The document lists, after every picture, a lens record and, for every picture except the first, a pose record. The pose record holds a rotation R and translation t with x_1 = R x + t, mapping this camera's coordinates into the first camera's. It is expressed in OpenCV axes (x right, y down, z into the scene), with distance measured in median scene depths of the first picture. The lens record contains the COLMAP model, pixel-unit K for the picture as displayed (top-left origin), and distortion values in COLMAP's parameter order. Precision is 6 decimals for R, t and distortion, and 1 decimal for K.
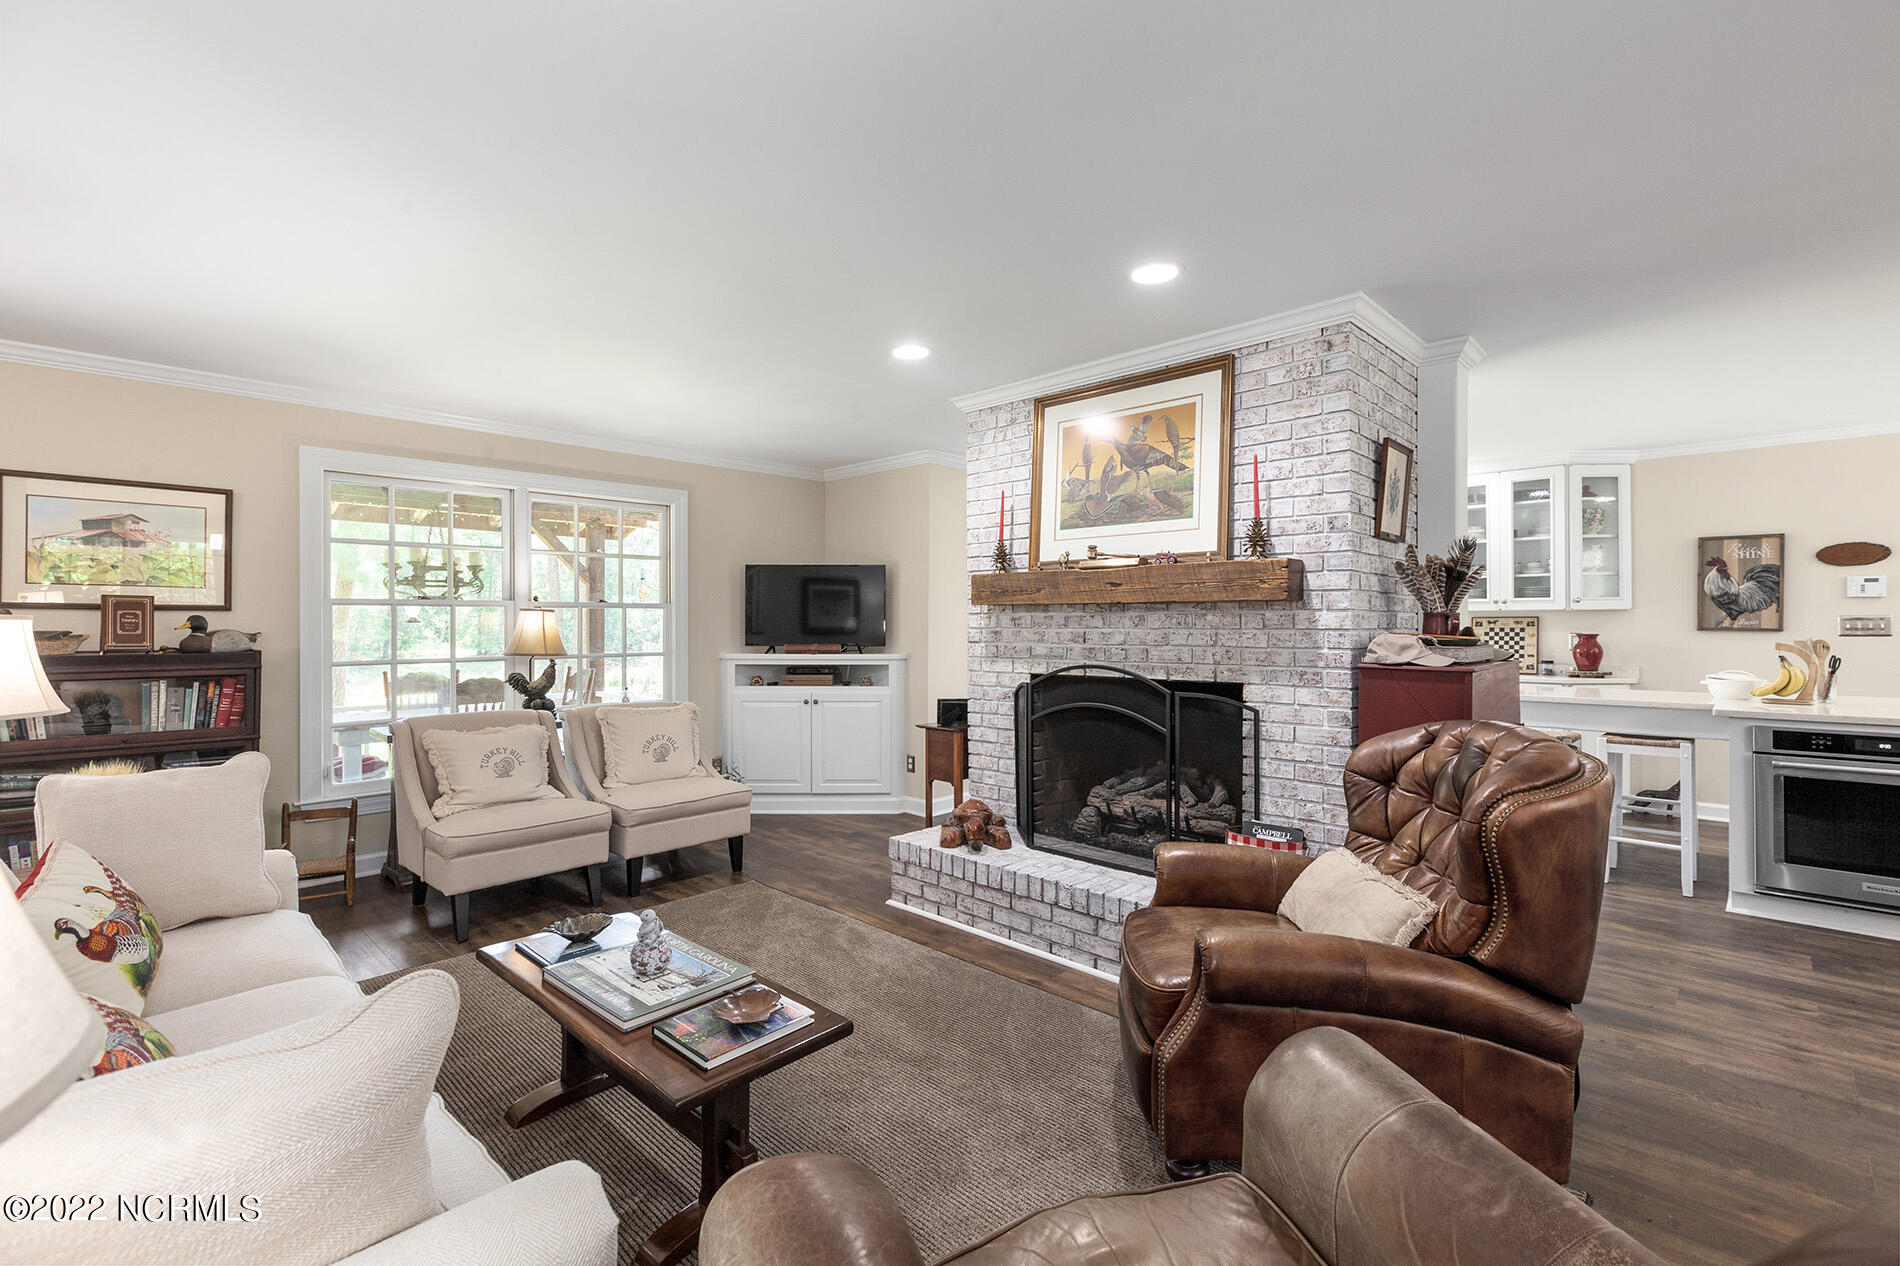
lens RADIAL K [[857.2, 0, 950.1], [0, 857.2, 625.6], [0, 0, 1]] dist [-0.004946, 0.000384]
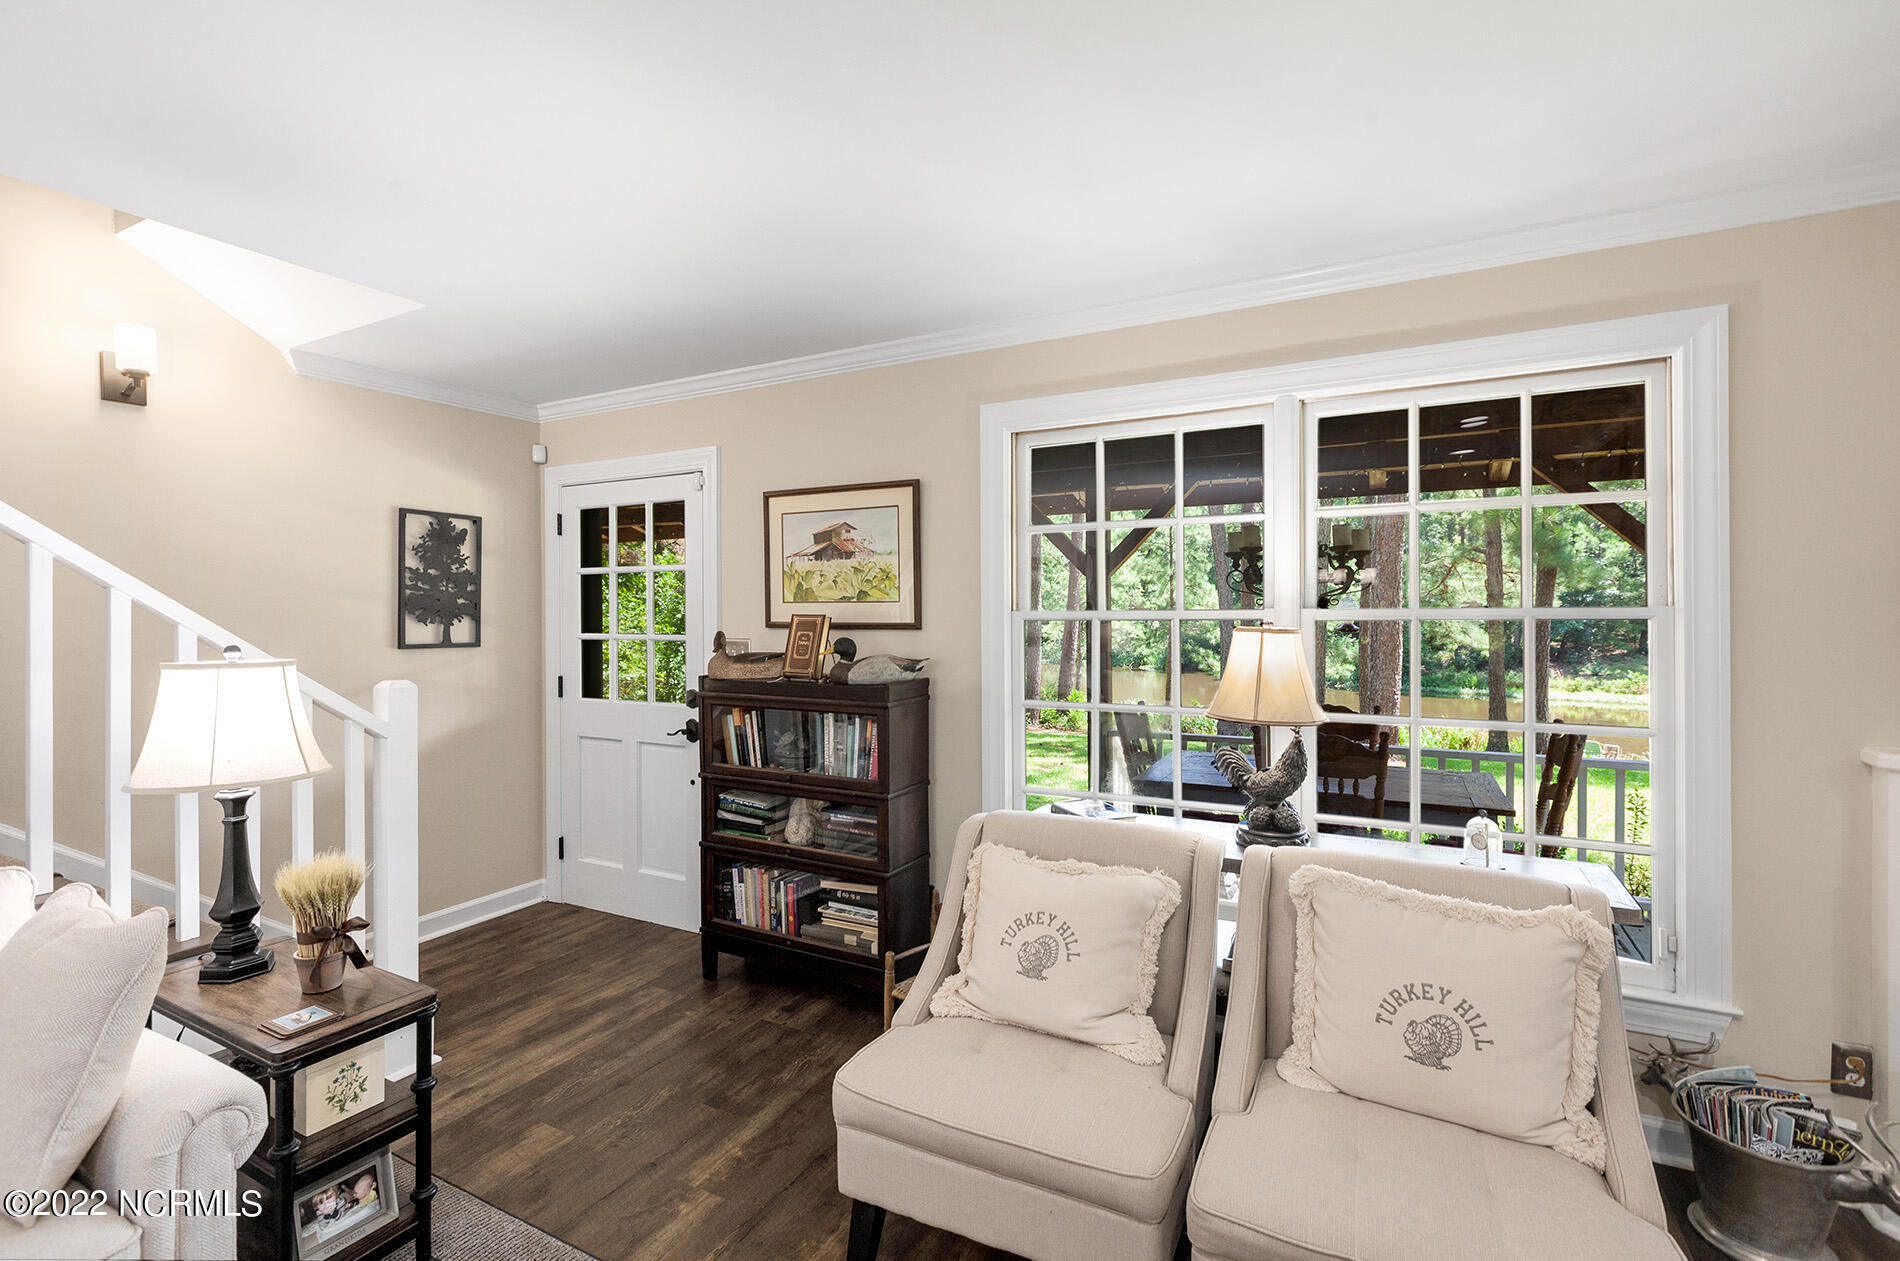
lens RADIAL K [[857.2, 0, 949.3], [0, 857.2, 612.5], [0, 0, 1]] dist [-0.004946, 0.000384]
pose [[0.270874, -0.002594, -0.962611, -0.057112], [0.000128, 0.999996, -0.002659, -0.031623], [0.962615, 0.000597, 0.270873, 0.814436]]
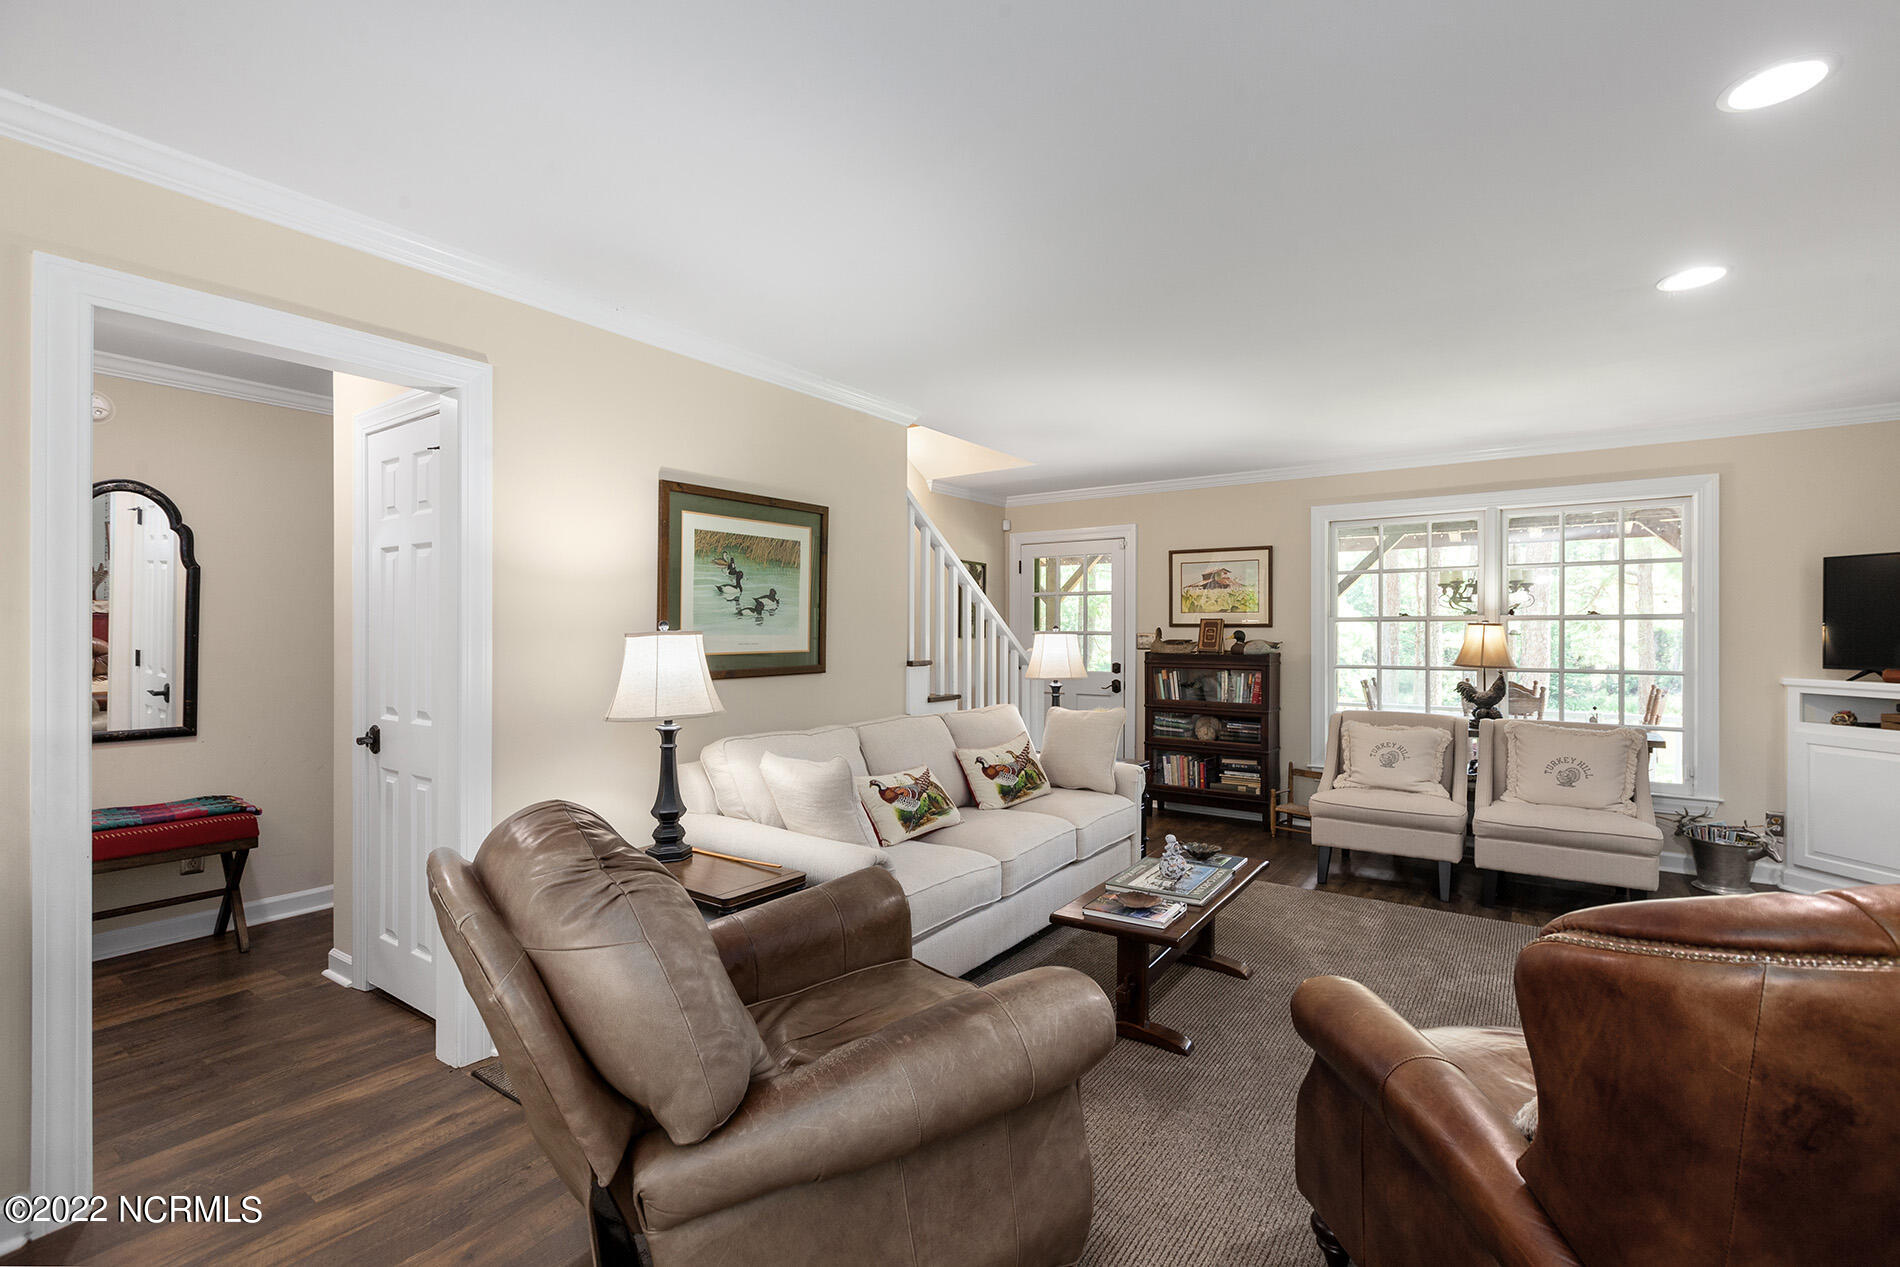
lens RADIAL K [[857.2, 0, 945.2], [0, 857.2, 630.1], [0, 0, 1]] dist [-0.004946, 0.000384]
pose [[0.146378, -0.002608, -0.989225, 0.553550], [-0.007271, 0.999967, -0.003712, -0.002585], [0.989202, 0.007737, 0.146354, 0.220911]]
